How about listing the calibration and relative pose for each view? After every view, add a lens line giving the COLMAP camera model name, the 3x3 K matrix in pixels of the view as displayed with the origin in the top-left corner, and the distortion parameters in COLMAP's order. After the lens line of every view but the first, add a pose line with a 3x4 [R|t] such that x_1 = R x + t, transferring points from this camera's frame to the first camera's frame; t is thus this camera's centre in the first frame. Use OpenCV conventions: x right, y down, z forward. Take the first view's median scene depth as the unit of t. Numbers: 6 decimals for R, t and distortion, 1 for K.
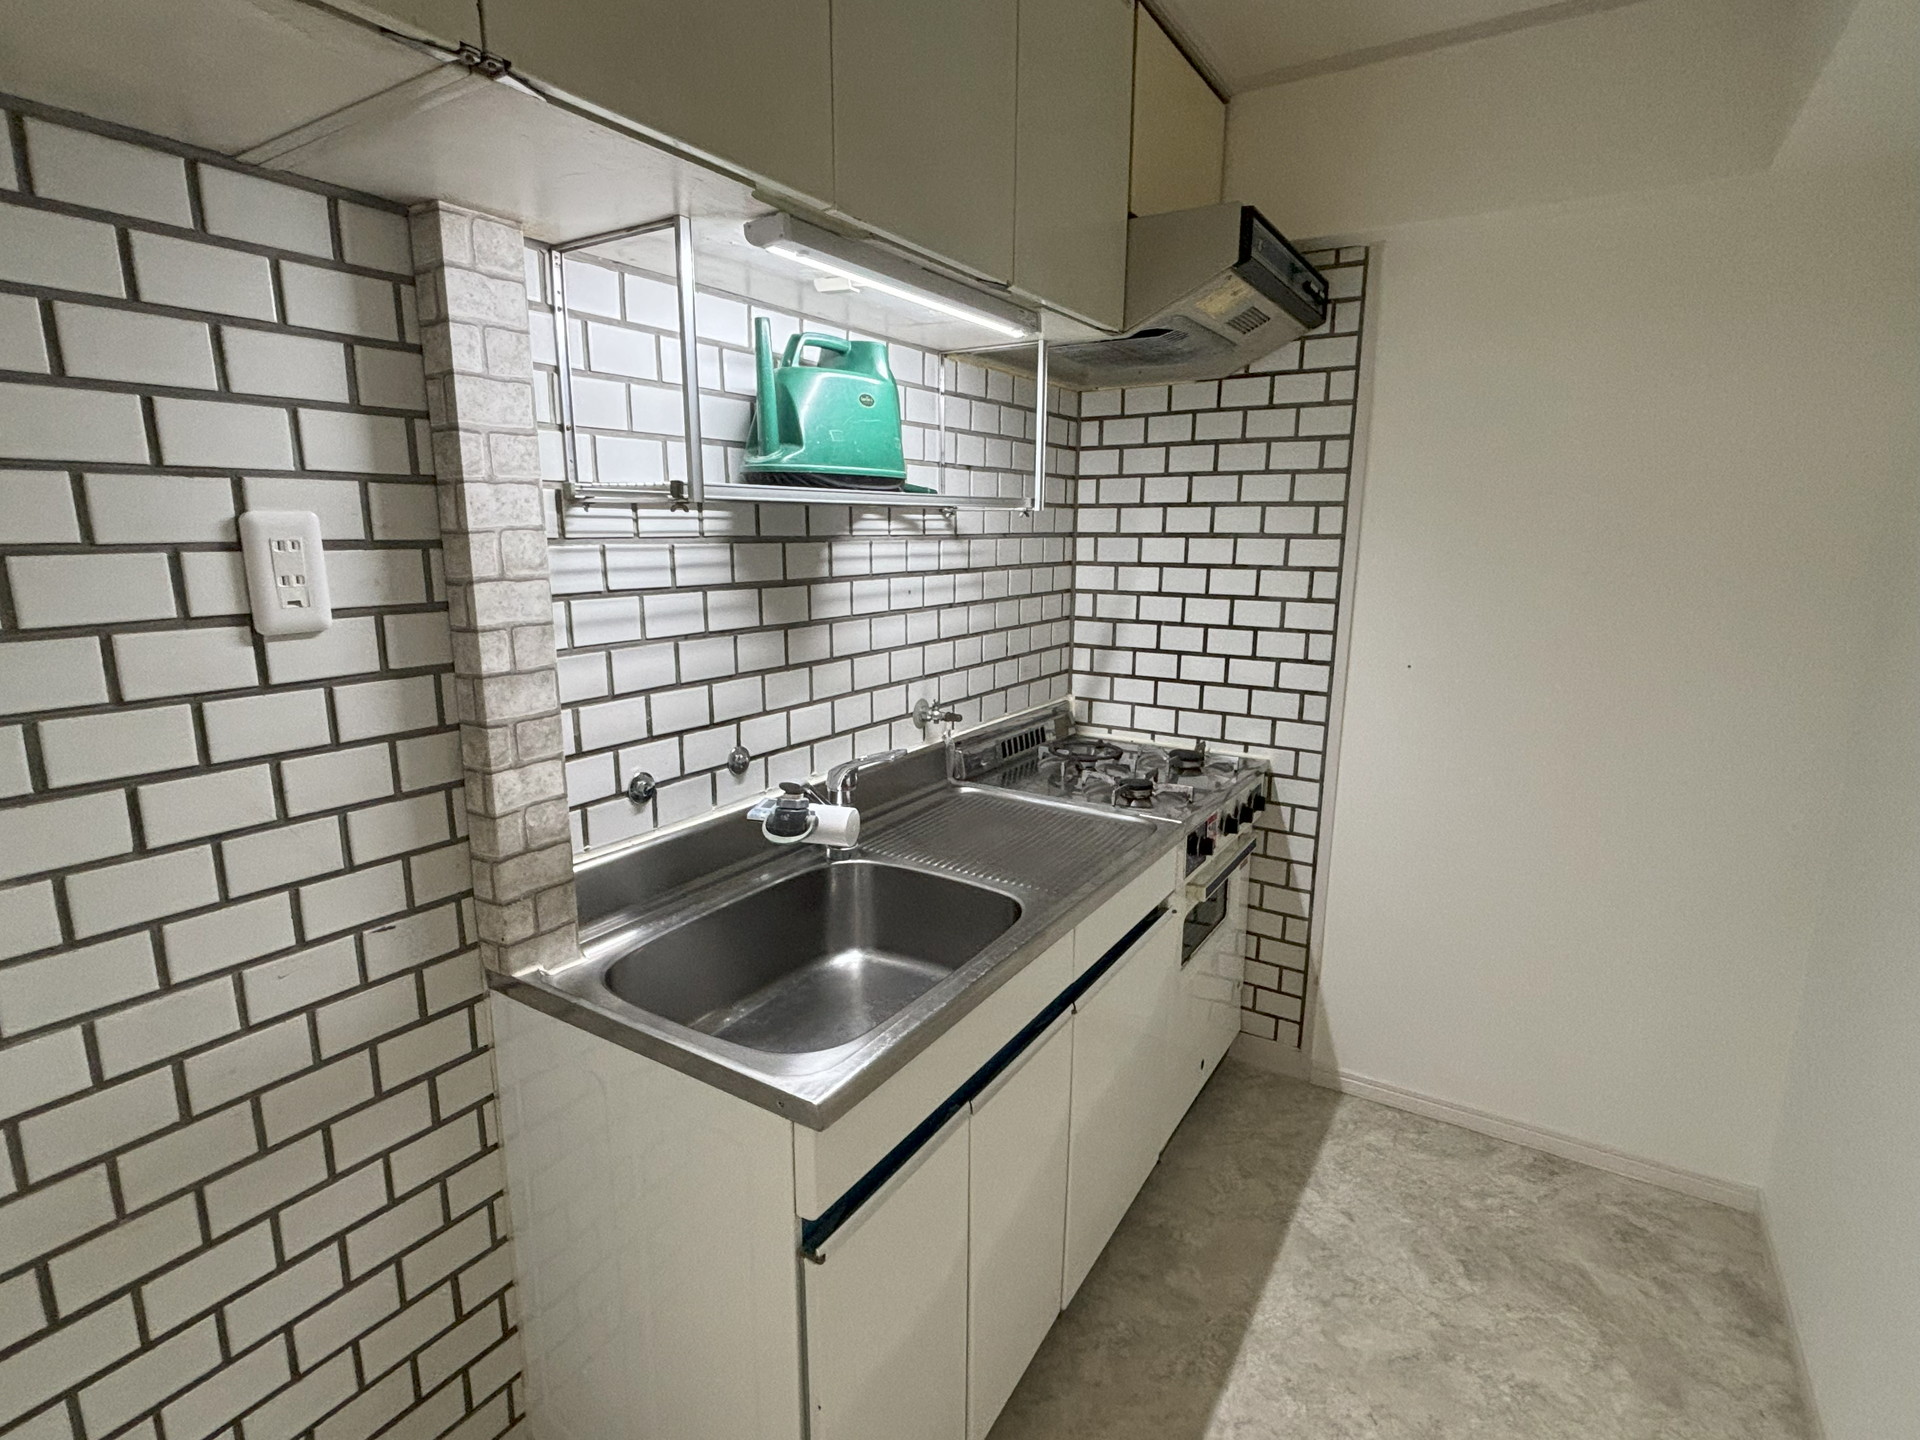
lens RADIAL K [[970.0, 0, 960.5], [0, 970.0, 721.6], [0, 0, 1]] dist [0.002817, 0.001609]
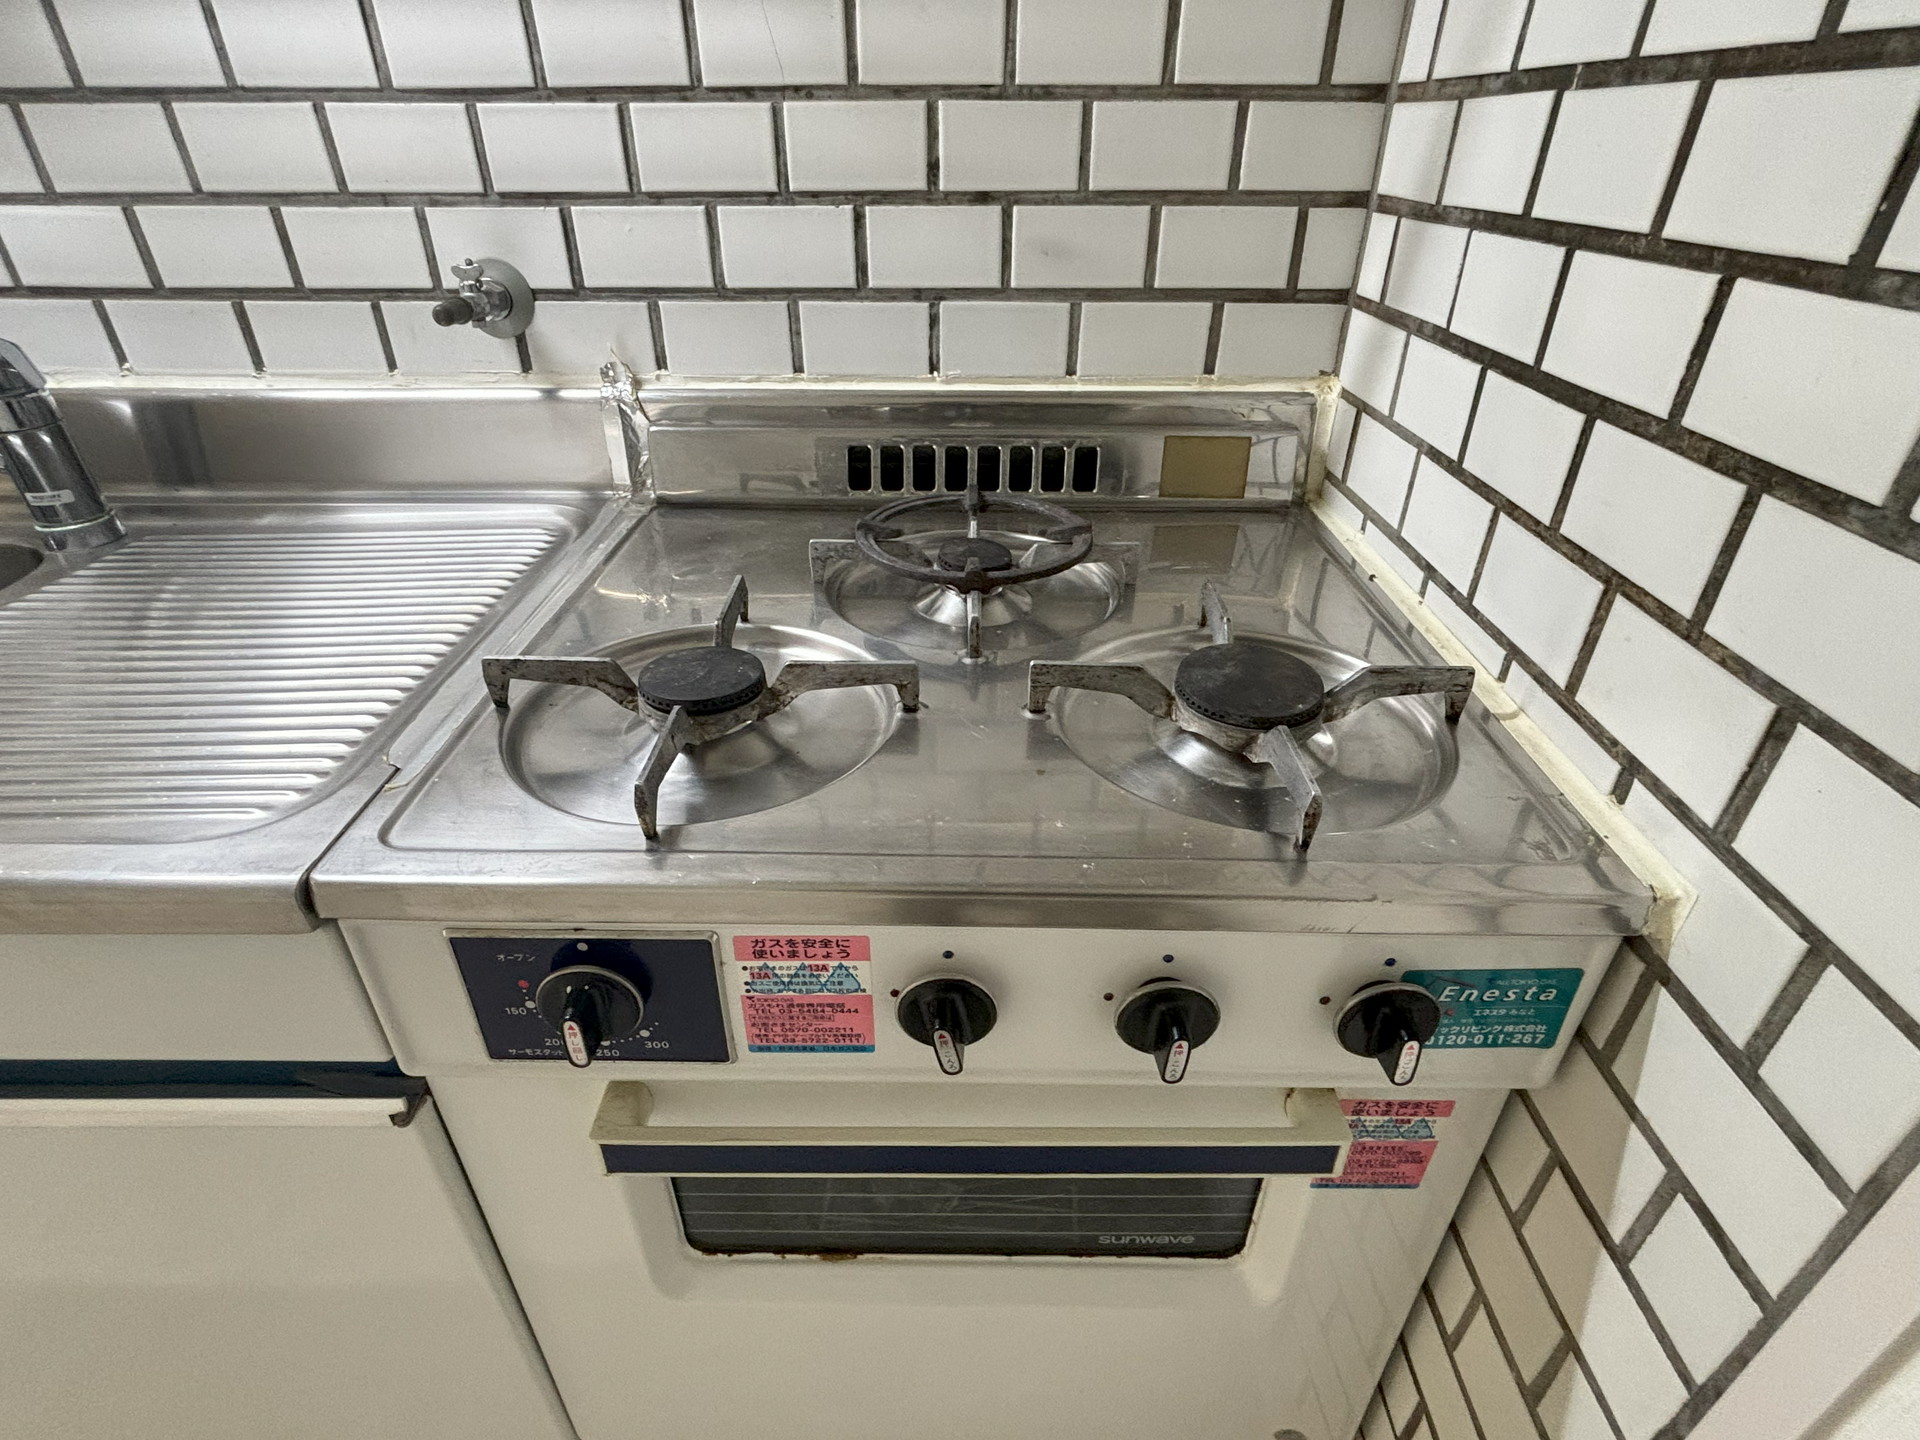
lens RADIAL K [[970.0, 0, 953.0], [0, 970.0, 717.7], [0, 0, 1]] dist [0.002817, 0.001609]
pose [[0.516847, 0.439150, -0.734858, 0.368963], [-0.165297, 0.893441, 0.417661, -0.045201], [0.839968, -0.094397, 0.534362, 0.792451]]
